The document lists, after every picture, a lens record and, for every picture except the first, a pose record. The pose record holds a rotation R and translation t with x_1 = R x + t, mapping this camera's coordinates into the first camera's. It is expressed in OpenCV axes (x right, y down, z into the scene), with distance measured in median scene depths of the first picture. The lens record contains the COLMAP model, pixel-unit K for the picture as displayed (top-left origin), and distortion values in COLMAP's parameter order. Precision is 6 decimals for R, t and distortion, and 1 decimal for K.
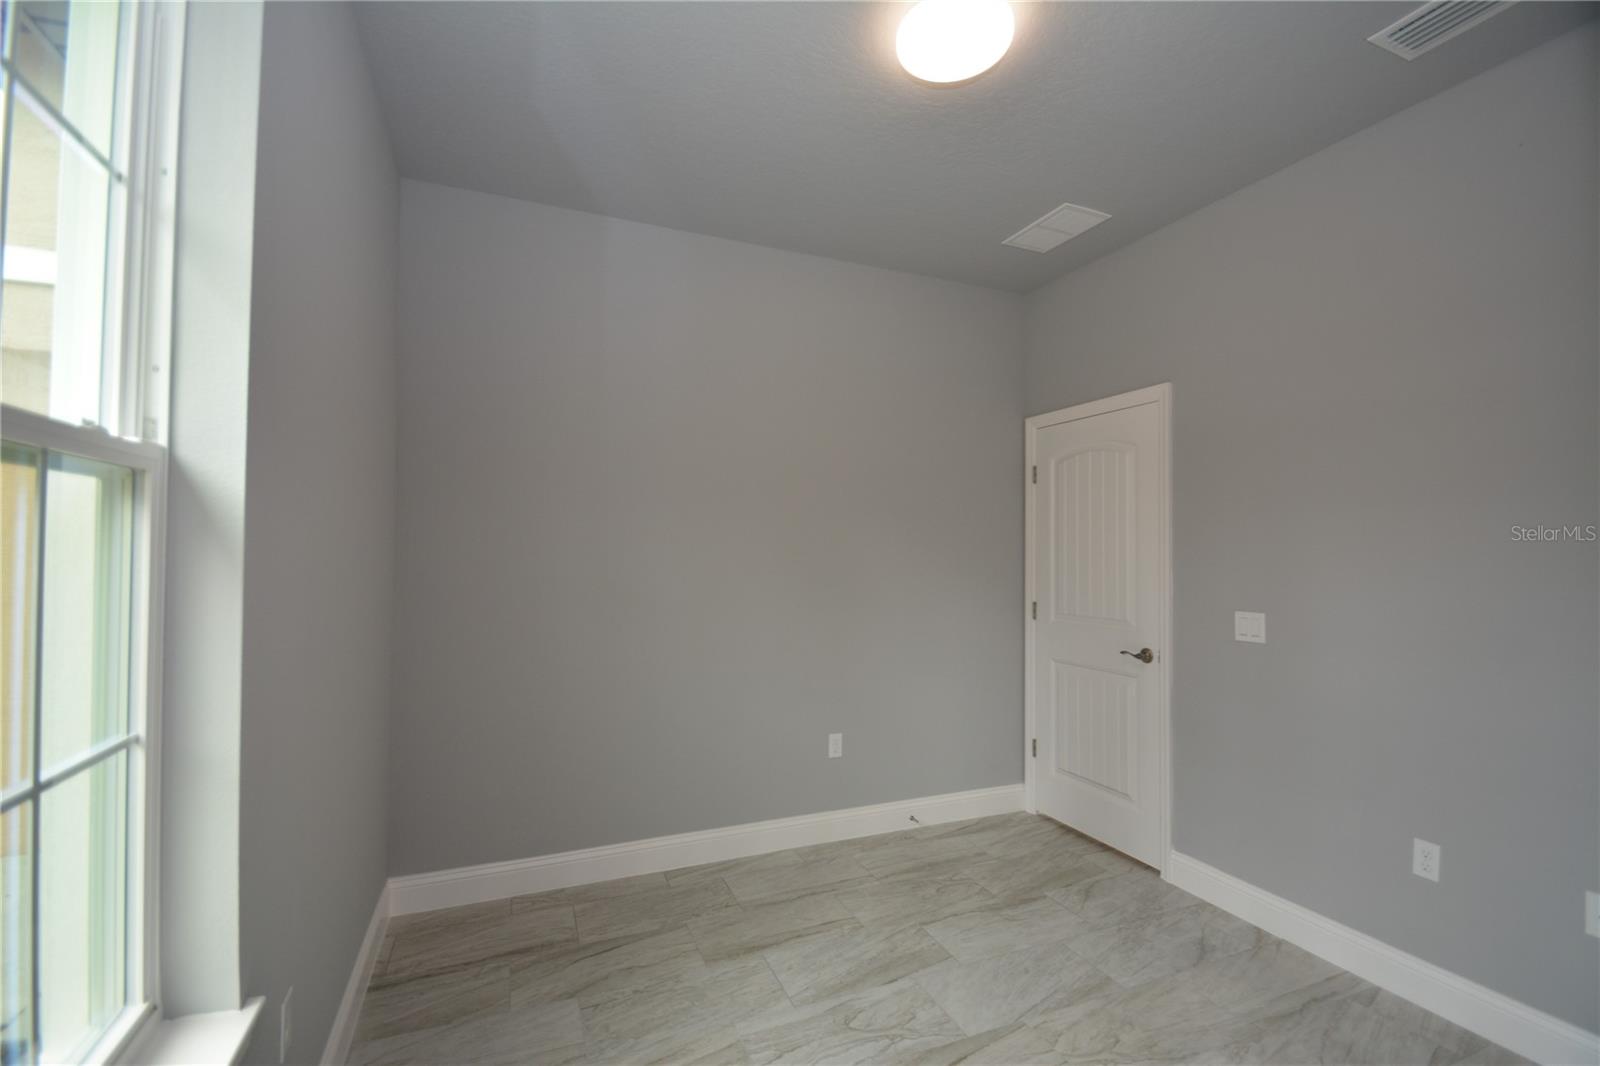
lens RADIAL K [[701.8, 0, 800.0], [0, 701.8, 533.0], [0, 0, 1]] dist [0.021194, -0.020452]
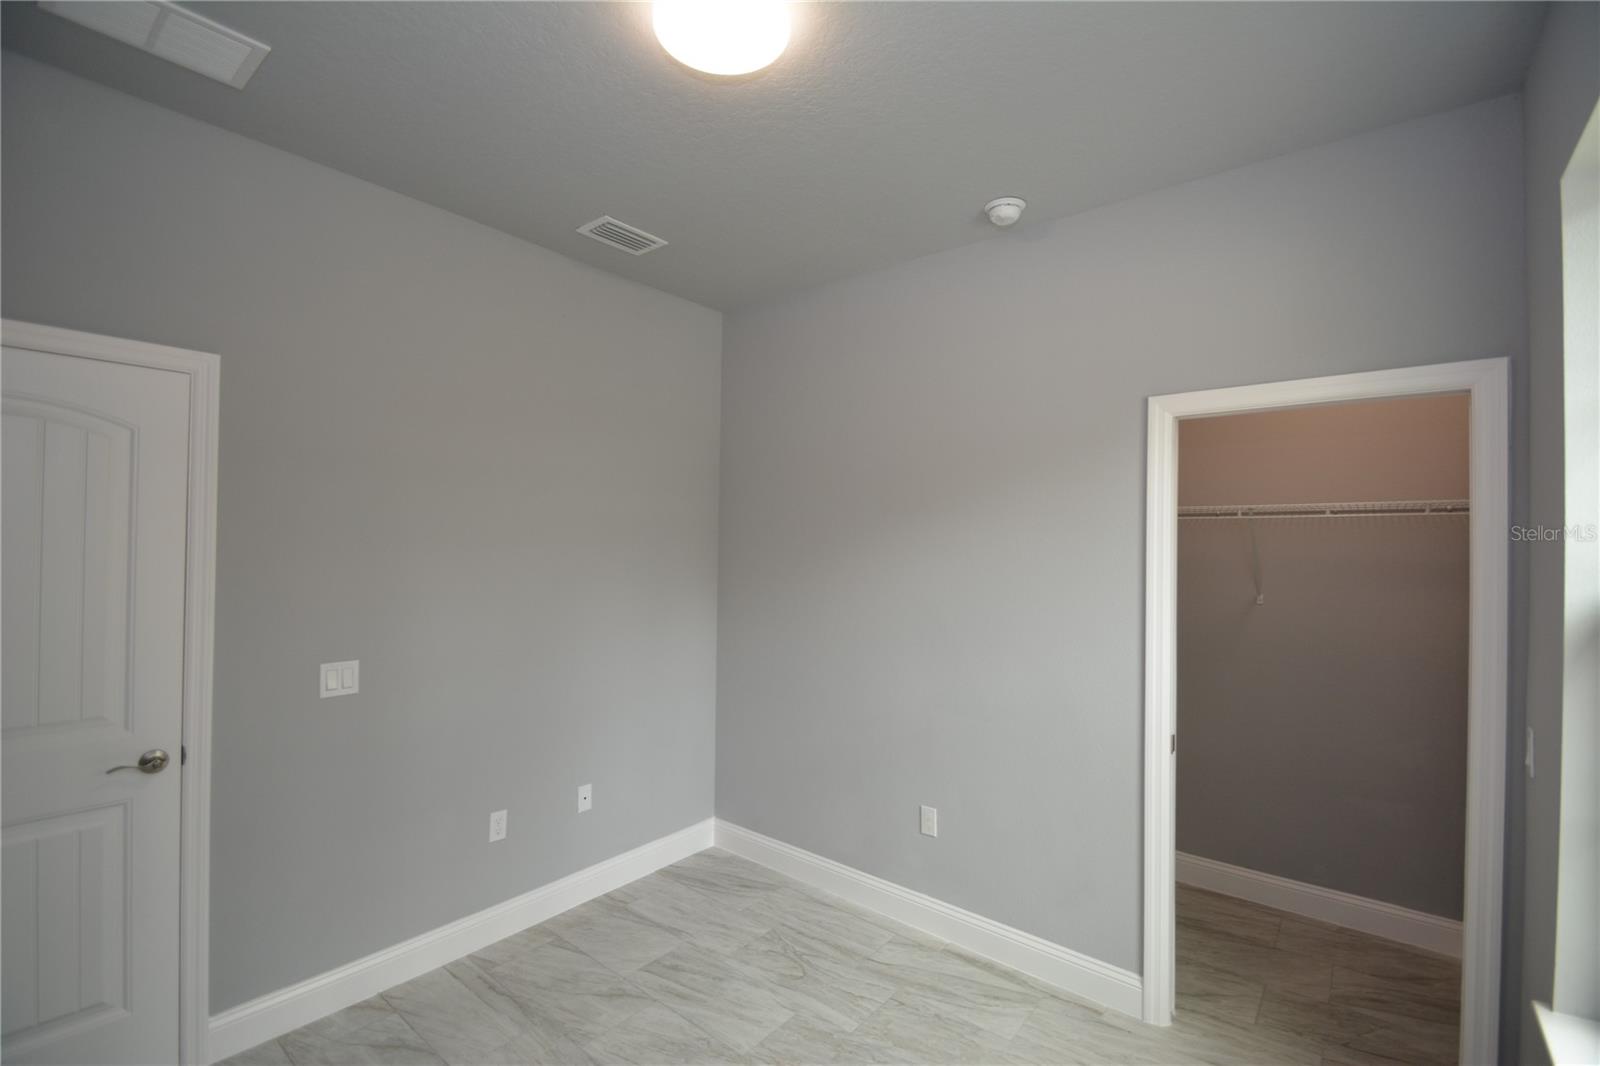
lens RADIAL K [[701.8, 0, 800.0], [0, 701.8, 533.0], [0, 0, 1]] dist [0.021194, -0.020452]
pose [[-0.477888, -0.002712, 0.878417, -0.439398], [-0.046684, 0.998660, -0.022315, -0.059379], [-0.877180, -0.051672, -0.477374, 0.993371]]
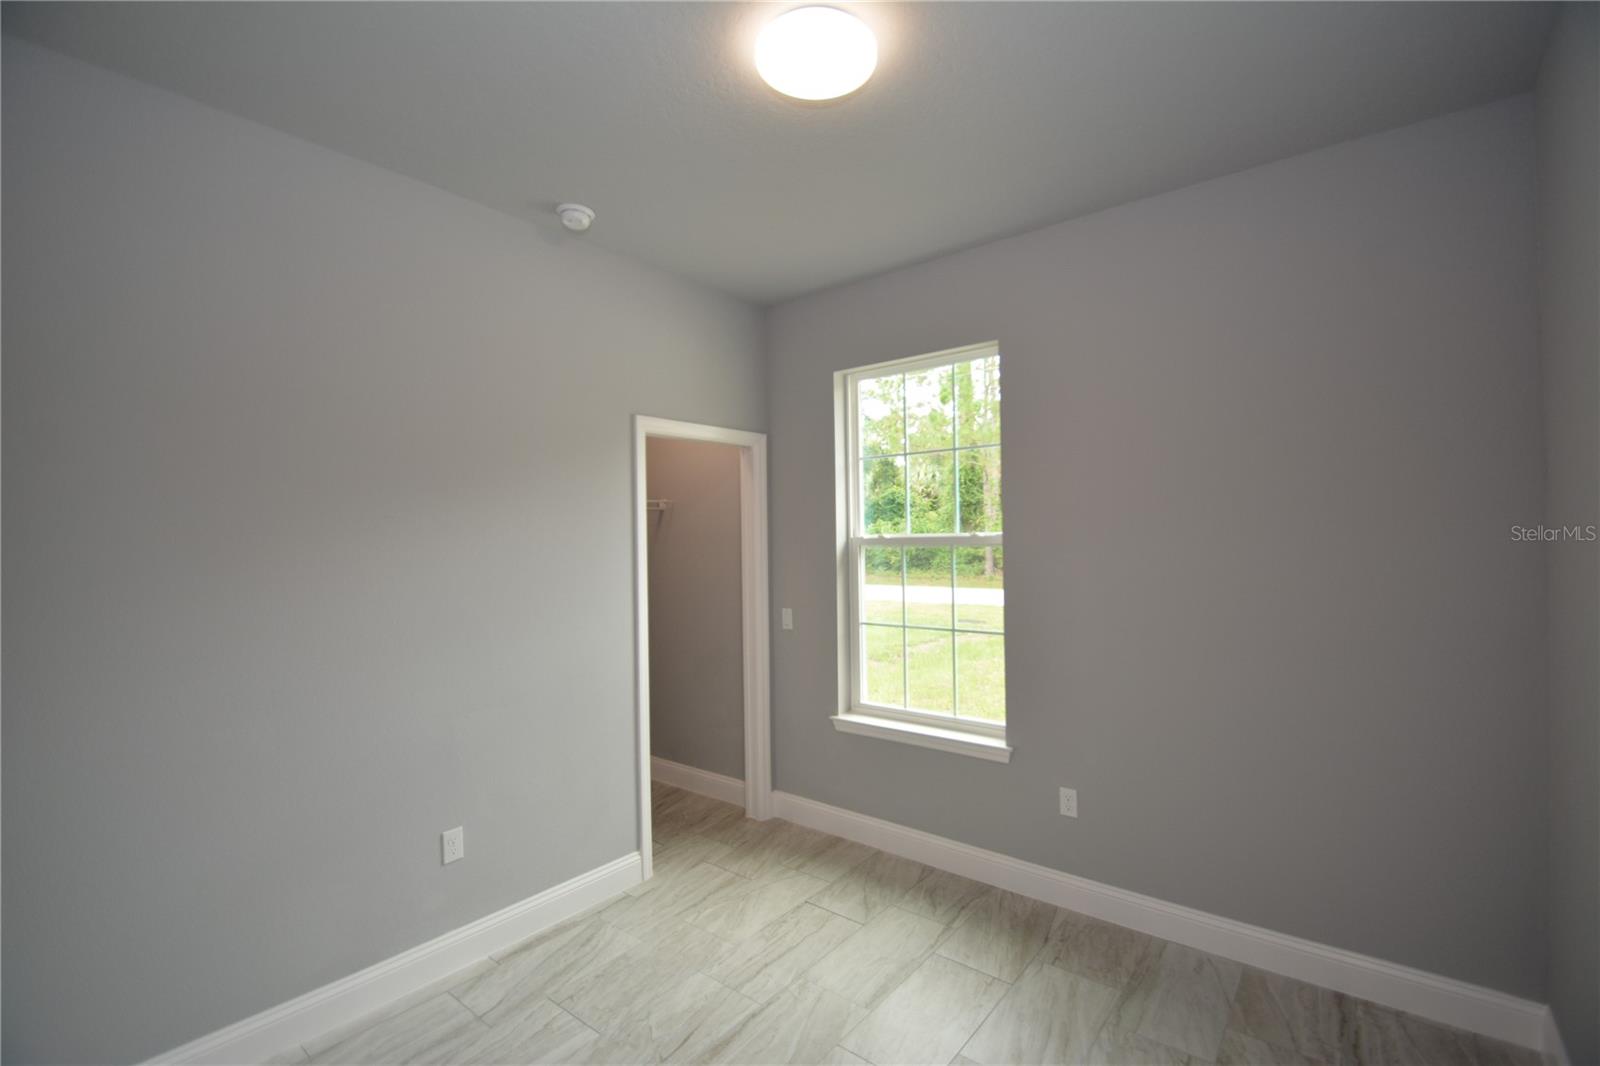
lens RADIAL K [[701.8, 0, 800.0], [0, 701.8, 533.0], [0, 0, 1]] dist [0.021194, -0.020452]
pose [[-0.876370, -0.000024, -0.481638, 0.533032], [0.022690, 0.998888, -0.041336, -0.013886], [0.481103, -0.047155, -0.875395, 1.376177]]
